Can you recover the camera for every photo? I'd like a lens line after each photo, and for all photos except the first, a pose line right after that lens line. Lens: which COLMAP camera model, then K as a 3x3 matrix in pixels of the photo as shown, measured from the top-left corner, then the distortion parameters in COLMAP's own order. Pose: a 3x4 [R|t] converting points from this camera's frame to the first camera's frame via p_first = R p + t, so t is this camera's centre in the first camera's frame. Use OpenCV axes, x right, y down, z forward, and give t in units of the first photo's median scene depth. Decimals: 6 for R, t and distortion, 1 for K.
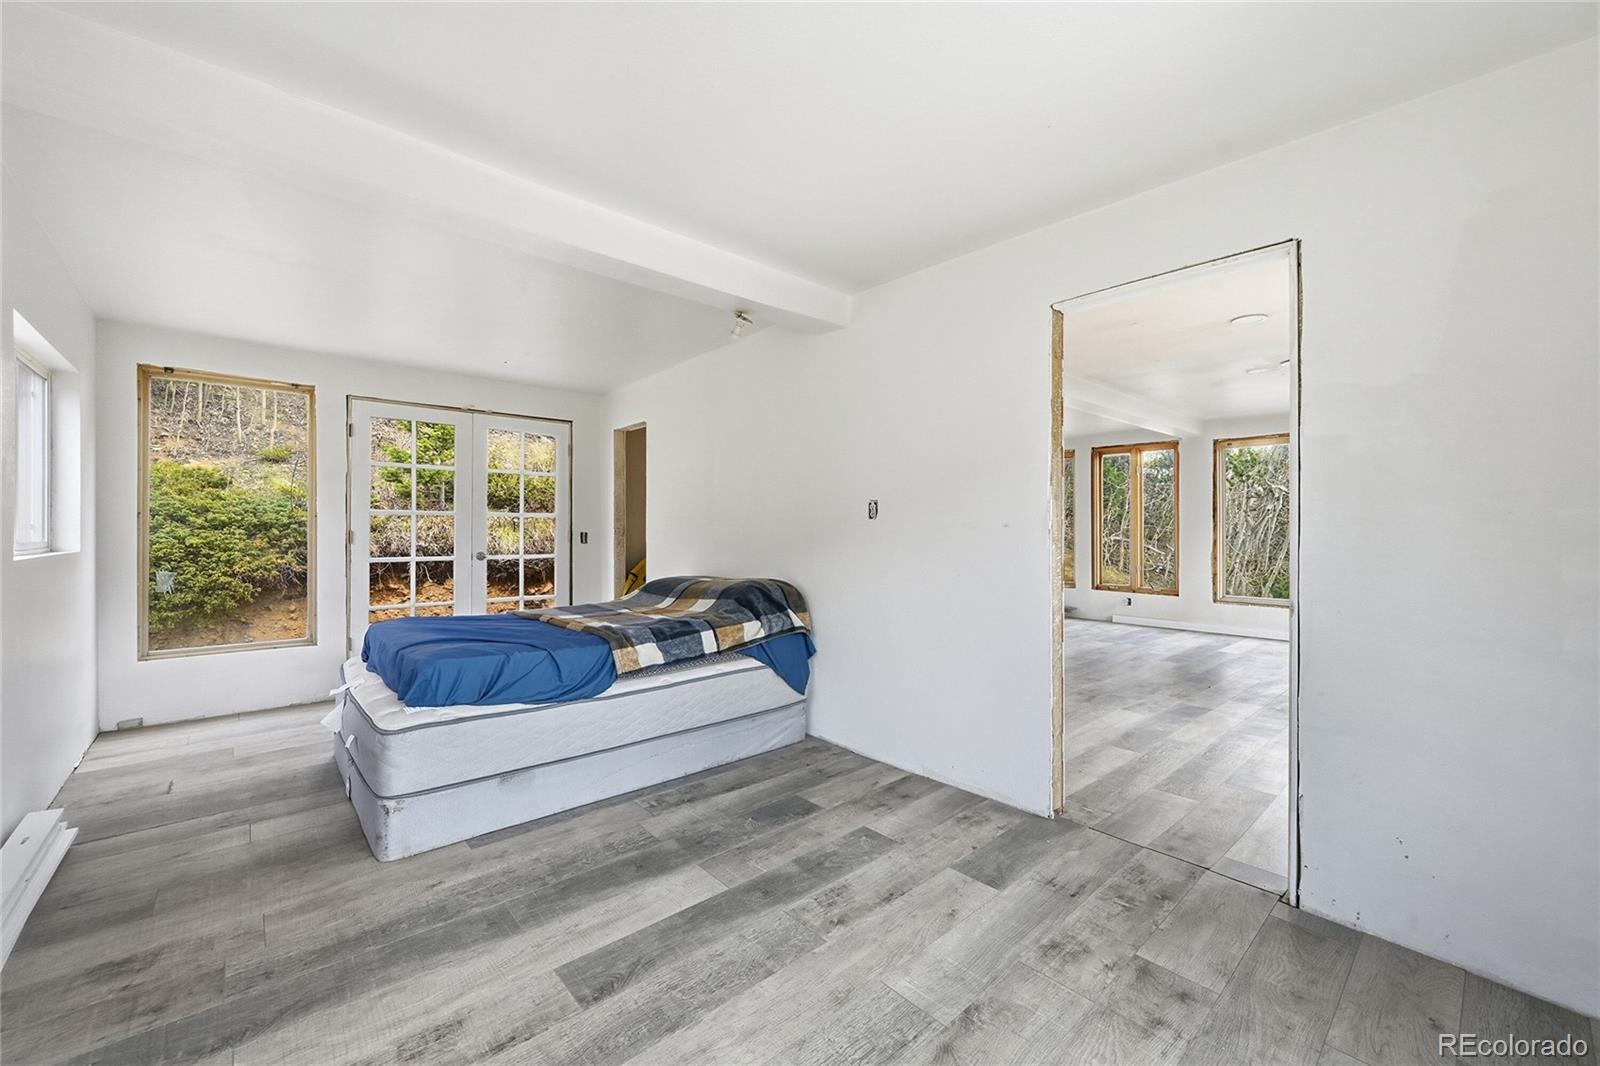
lens RADIAL K [[639.6, 0, 807.5], [0, 639.6, 529.4], [0, 0, 1]] dist [-0.000564, -0.000180]
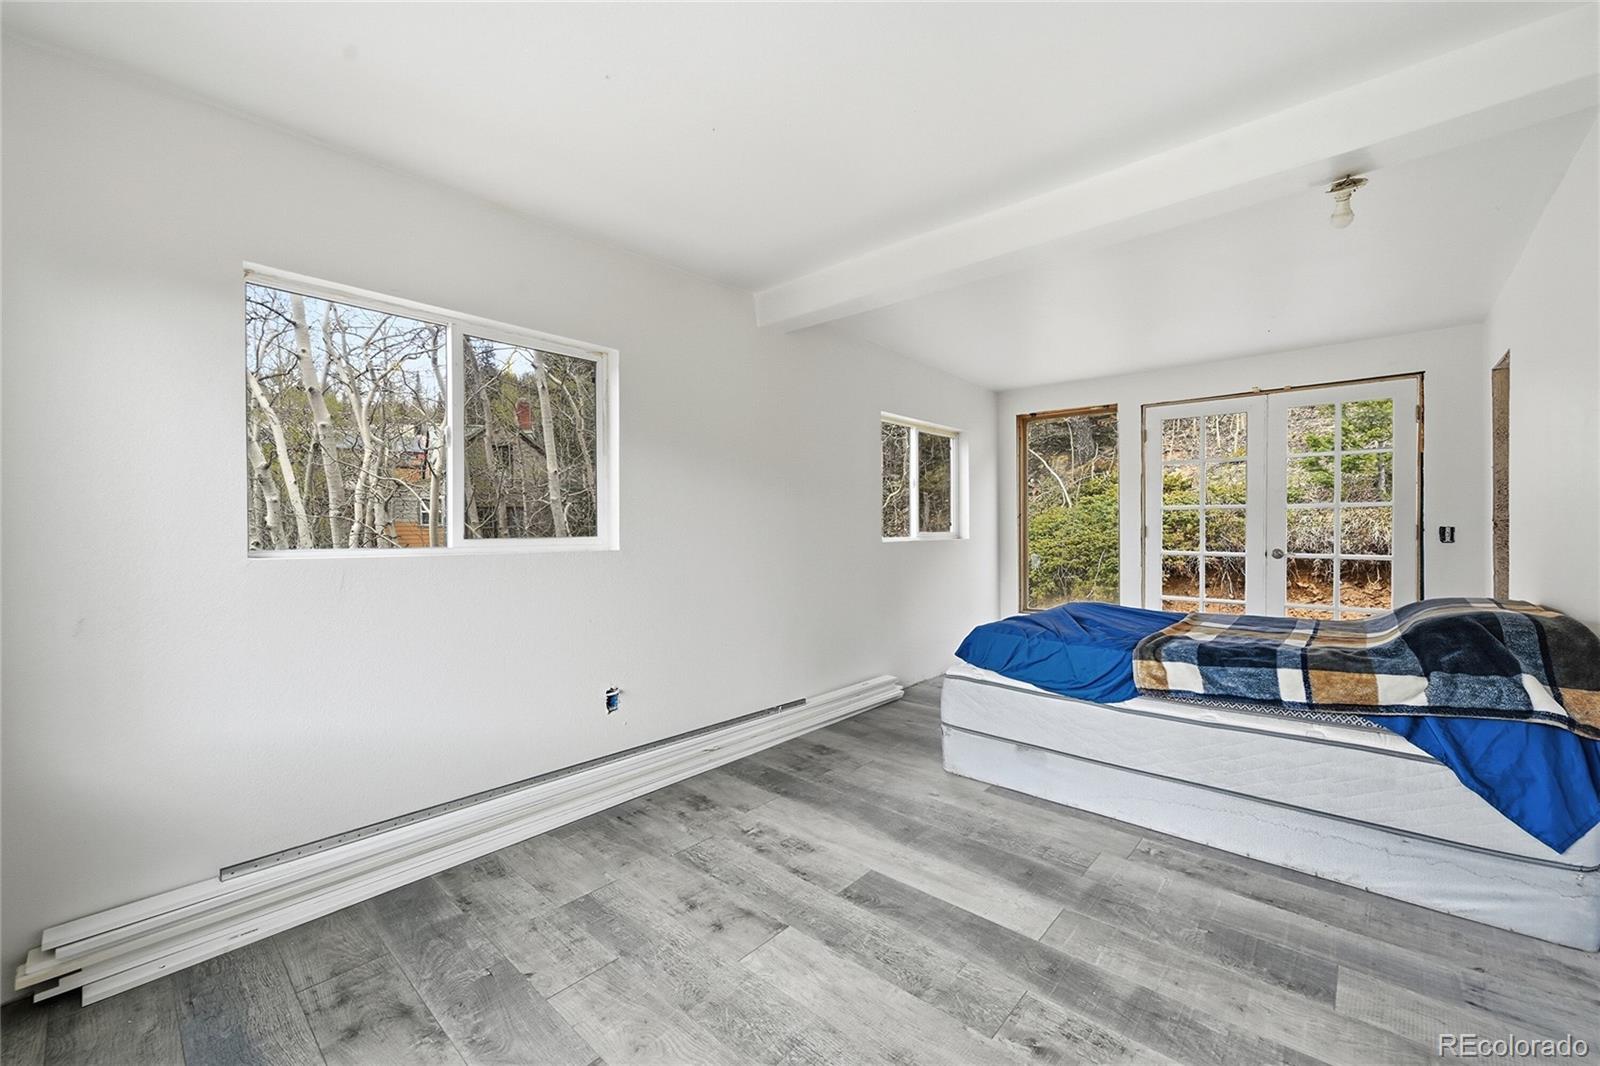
lens RADIAL K [[639.6, 0, 807.5], [0, 639.6, 529.4], [0, 0, 1]] dist [-0.000564, -0.000180]
pose [[0.108356, 0.002555, -0.994109, 0.538952], [0.005307, 0.999981, 0.003149, 0.003471], [0.994098, -0.005617, 0.108340, 0.465886]]
